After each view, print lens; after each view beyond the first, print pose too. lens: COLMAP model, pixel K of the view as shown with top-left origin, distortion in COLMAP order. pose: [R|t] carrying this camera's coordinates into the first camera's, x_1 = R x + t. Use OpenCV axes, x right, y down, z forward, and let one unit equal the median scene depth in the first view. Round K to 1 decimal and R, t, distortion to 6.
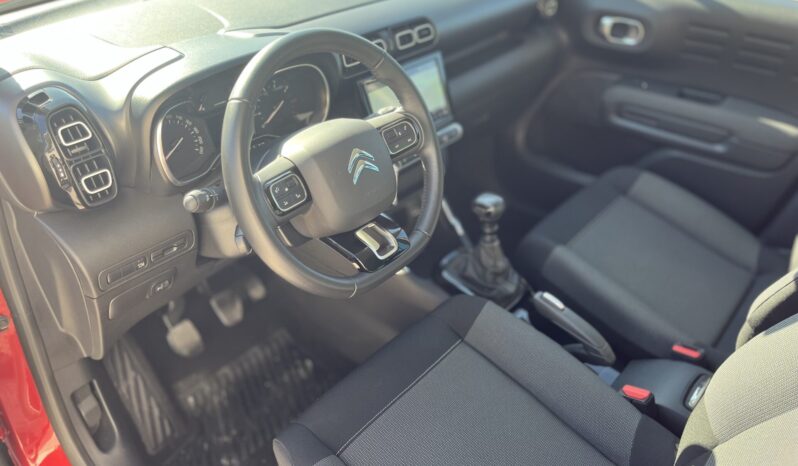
lens RADIAL K [[596.2, 0, 399.0], [0, 596.2, 233.0], [0, 0, 1]] dist [0.037340, -0.062859]
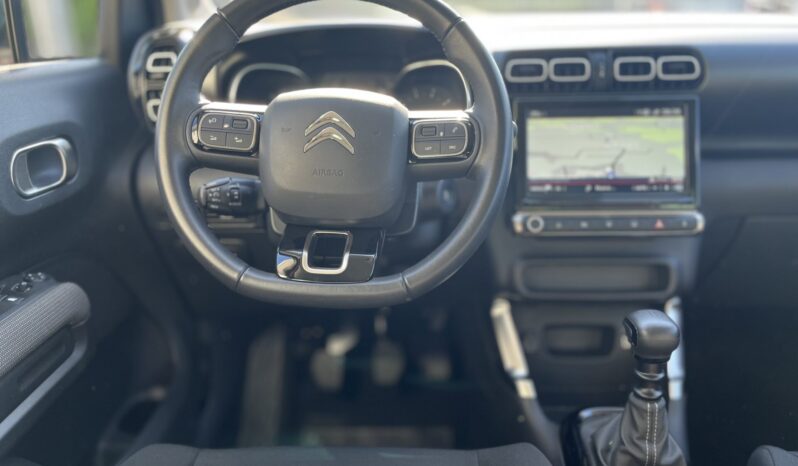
lens RADIAL K [[596.2, 0, 399.0], [0, 596.2, 233.0], [0, 0, 1]] dist [0.037340, -0.062859]
pose [[0.621750, 0.241984, -0.744896, 0.439065], [-0.417728, 0.906964, -0.054037, -0.000654], [0.662518, 0.344761, 0.664988, 0.461205]]
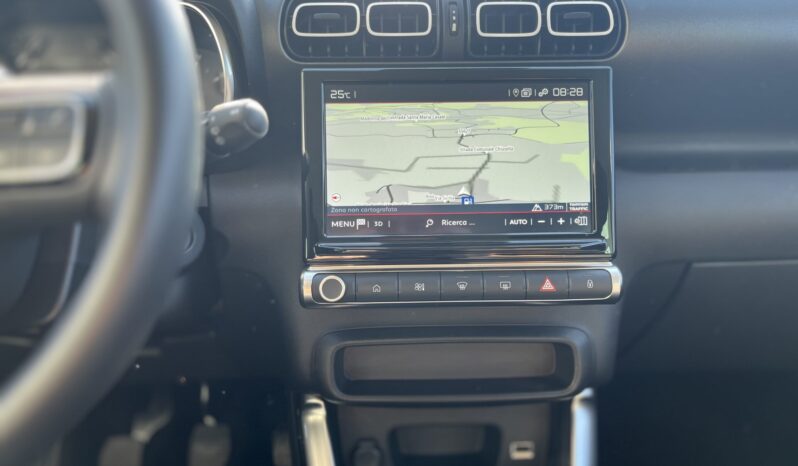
lens RADIAL K [[596.2, 0, 399.0], [0, 596.2, 233.0], [0, 0, 1]] dist [0.037340, -0.062859]
pose [[0.671305, 0.237590, -0.702069, 0.307234], [-0.405828, 0.910447, -0.079938, -0.139212], [0.620204, 0.338582, 0.707608, 0.776101]]
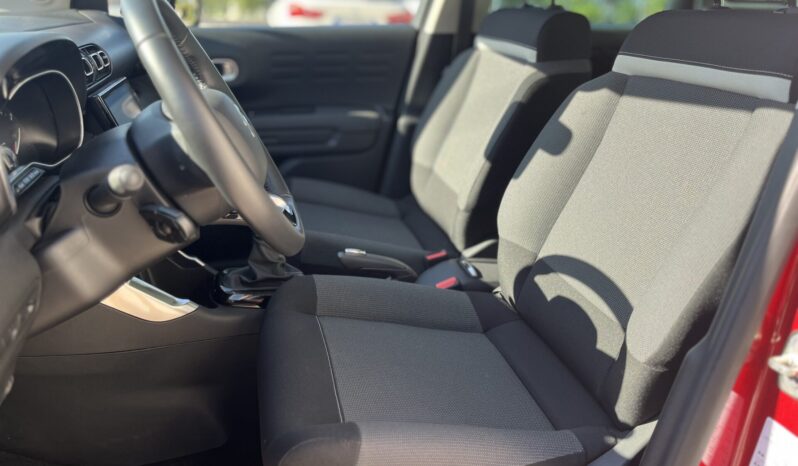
lens RADIAL K [[596.2, 0, 399.0], [0, 596.2, 233.0], [0, 0, 1]] dist [0.037340, -0.062859]
pose [[0.572873, -0.290332, 0.766501, -0.524812], [0.452545, 0.891741, -0.000456, 0.116750], [-0.683388, 0.347138, 0.642243, 0.213867]]
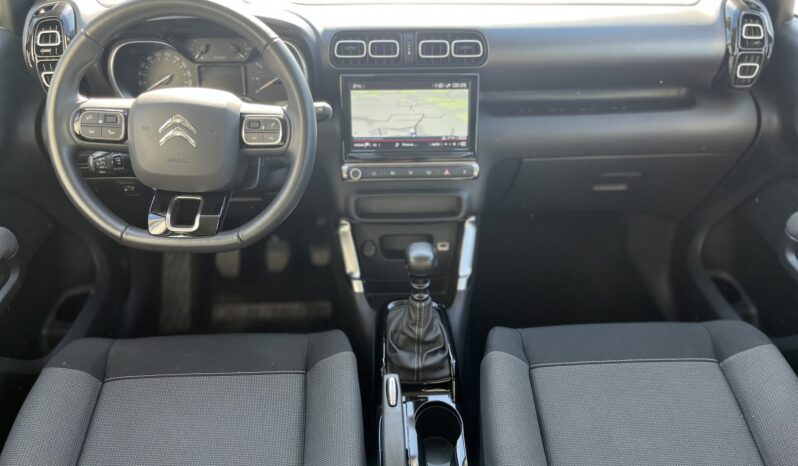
lens RADIAL K [[596.2, 0, 399.0], [0, 596.2, 233.0], [0, 0, 1]] dist [0.037340, -0.062859]
pose [[0.682226, 0.404668, -0.608943, 0.679099], [-0.409748, 0.901398, 0.139957, -0.196620], [0.605536, 0.154031, 0.780769, 0.347282]]
